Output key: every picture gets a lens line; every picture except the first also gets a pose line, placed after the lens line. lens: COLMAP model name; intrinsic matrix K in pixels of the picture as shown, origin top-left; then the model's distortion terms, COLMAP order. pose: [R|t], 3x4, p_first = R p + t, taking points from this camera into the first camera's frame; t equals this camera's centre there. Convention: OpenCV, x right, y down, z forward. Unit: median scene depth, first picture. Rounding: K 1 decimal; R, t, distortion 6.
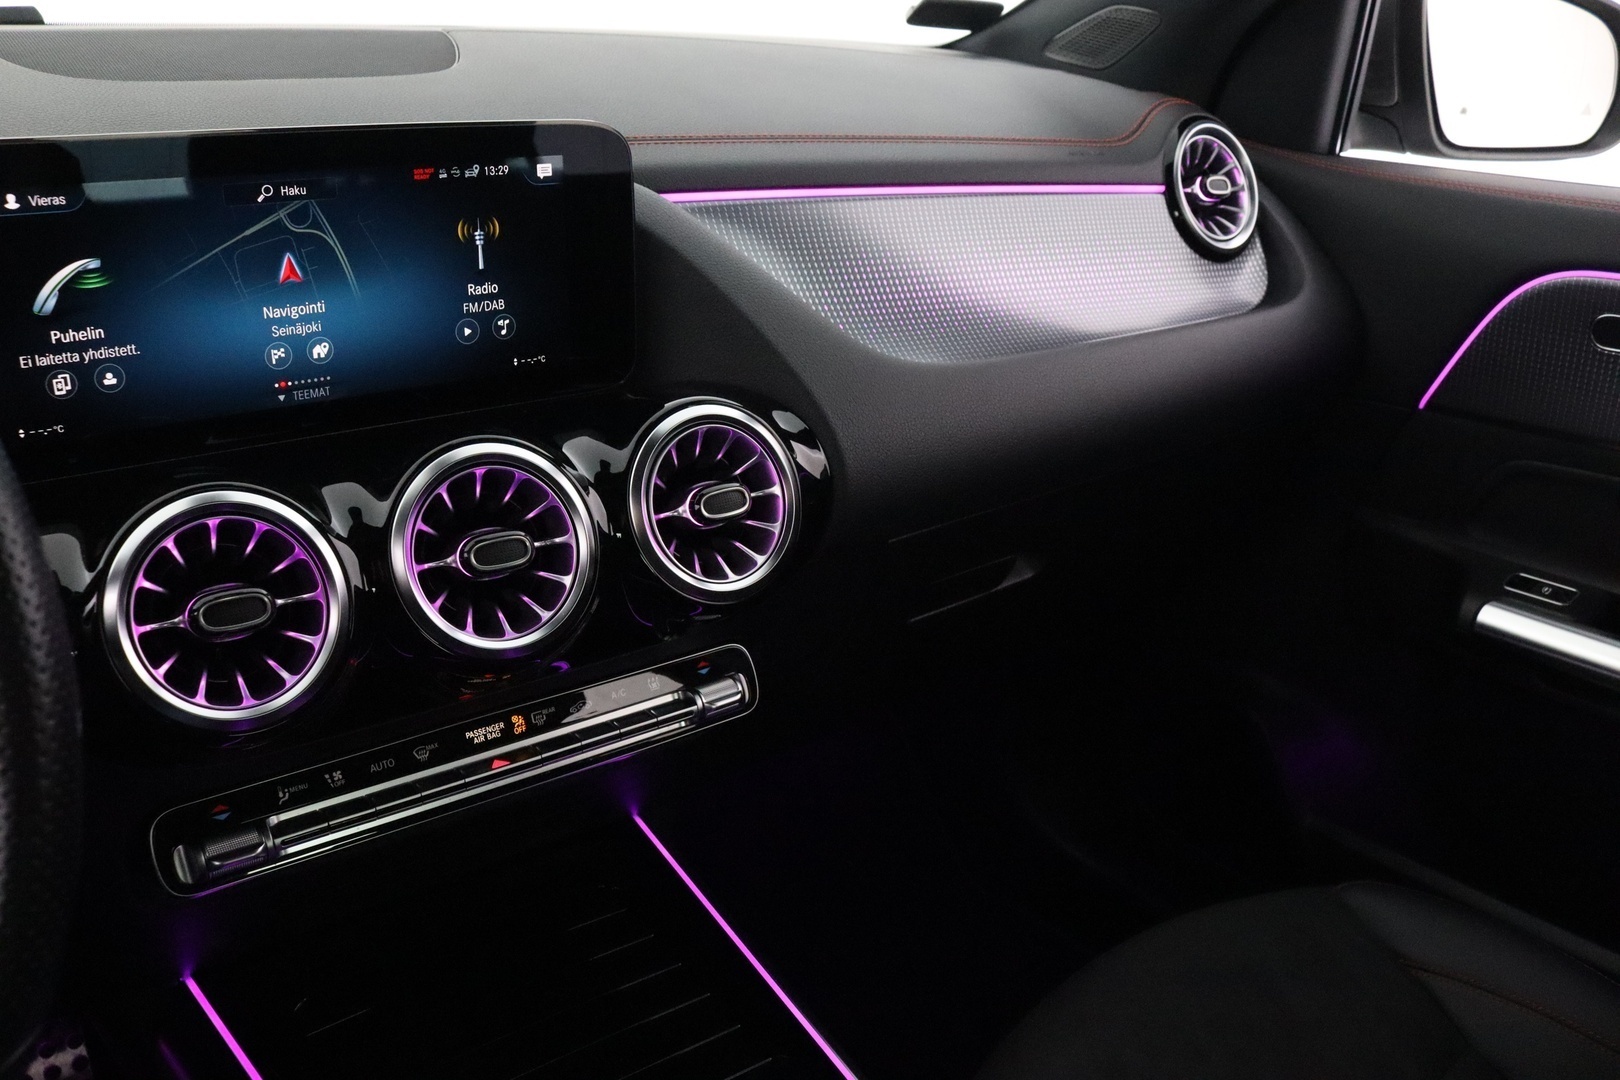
lens RADIAL K [[1310.9, 0, 816.1], [0, 1310.9, 540.2], [0, 0, 1]] dist [-0.155939, 0.104033]
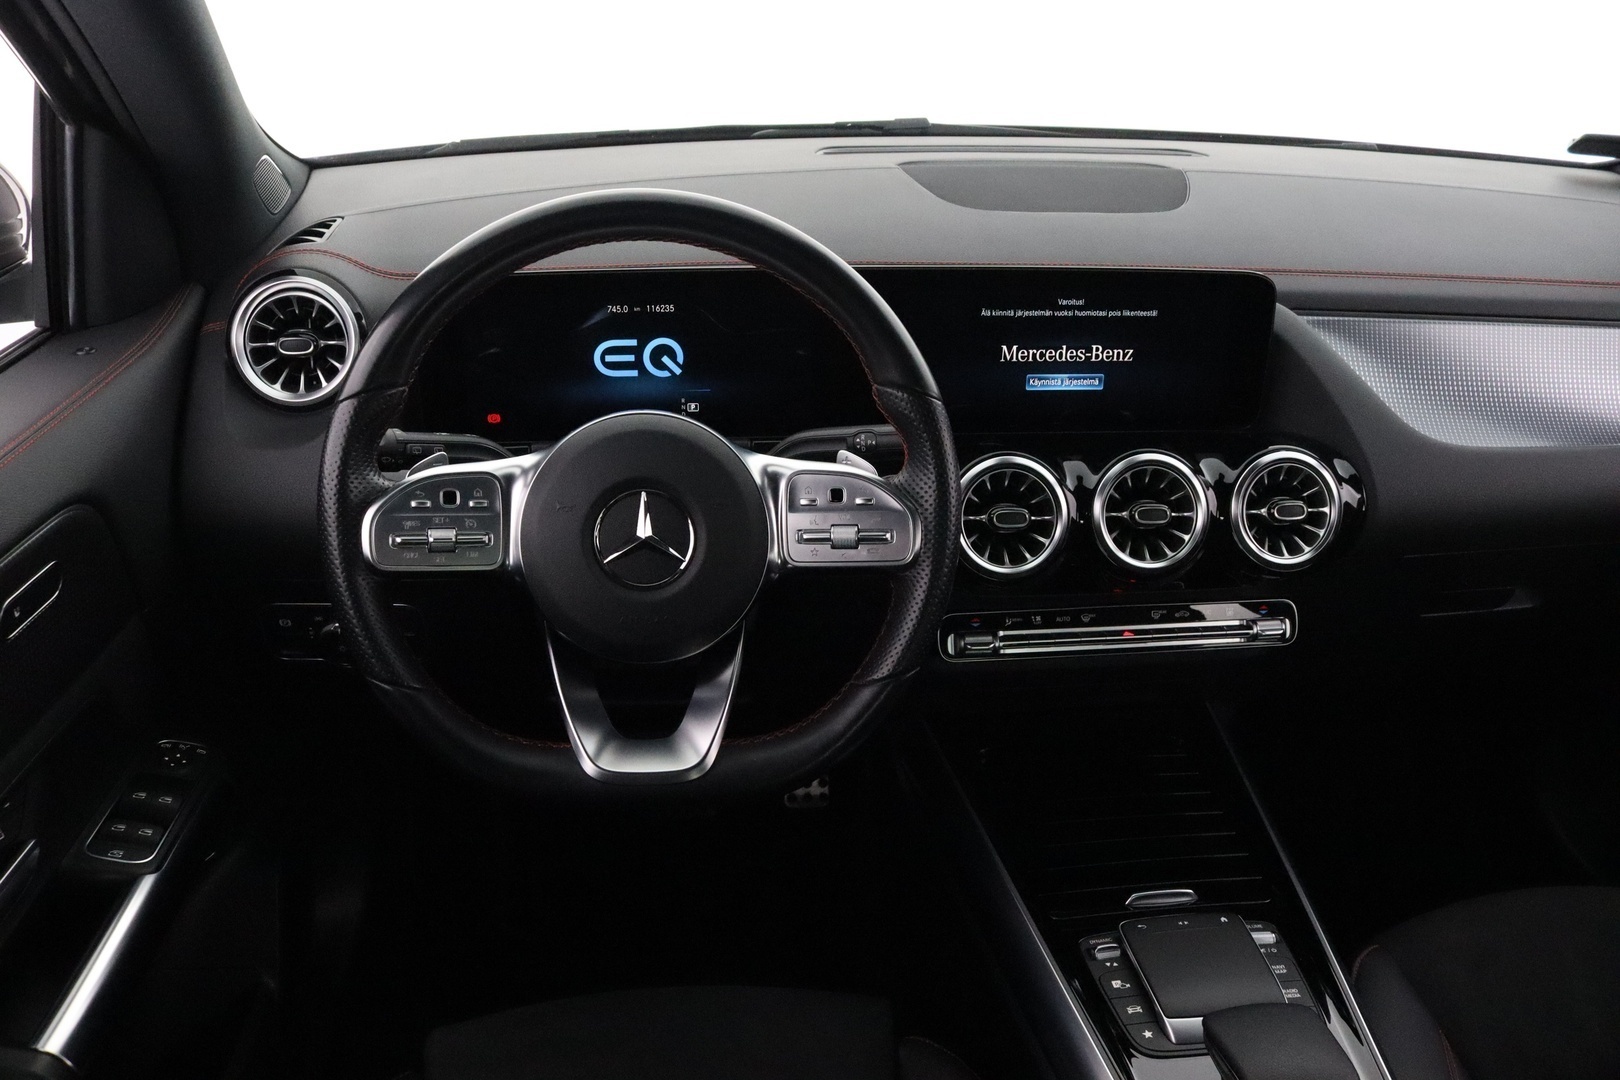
lens RADIAL K [[1310.9, 0, 810.9], [0, 1310.9, 555.7], [0, 0, 1]] dist [-0.155939, 0.104033]
pose [[0.852239, 0.203397, -0.481994, 0.200744], [-0.181167, 0.979062, 0.092823, -0.014003], [0.490782, 0.008214, 0.871244, -0.691339]]
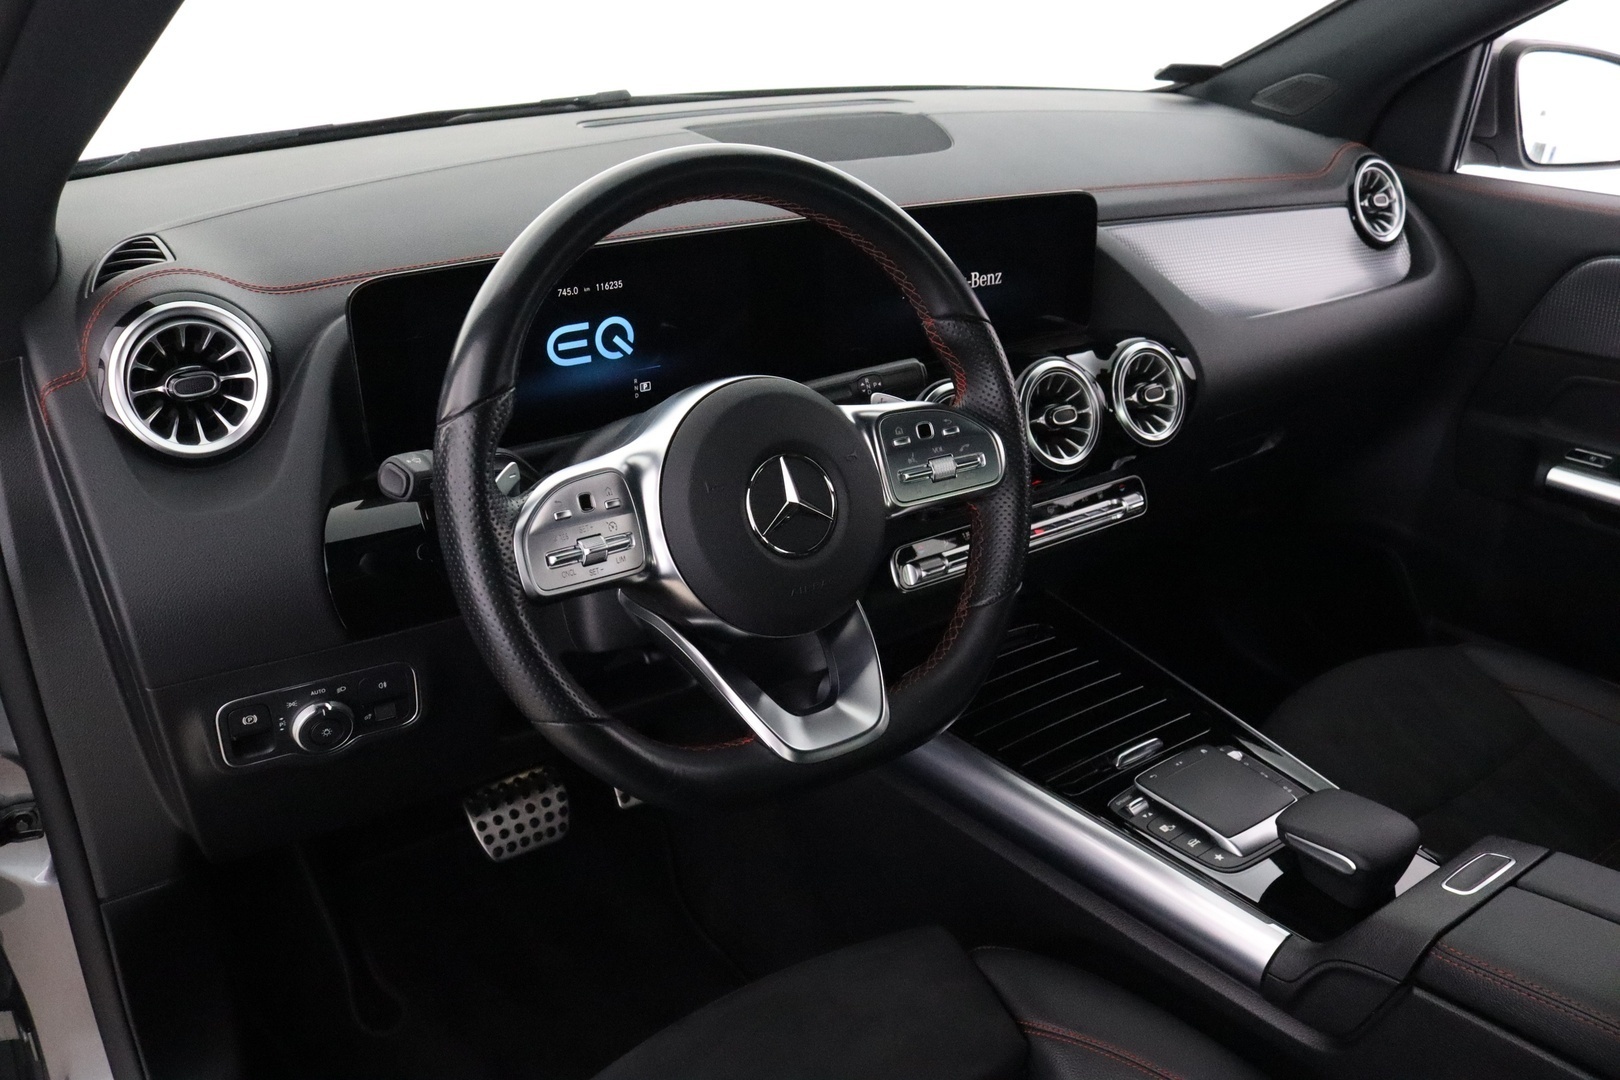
lens RADIAL K [[1310.9, 0, 799.7], [0, 1310.9, 535.1], [0, 0, 1]] dist [-0.155939, 0.104033]
pose [[0.998717, -0.003944, -0.050476, -0.473202], [0.005978, 0.999173, 0.040226, 0.094588], [0.050276, -0.040477, 0.997915, -0.877765]]
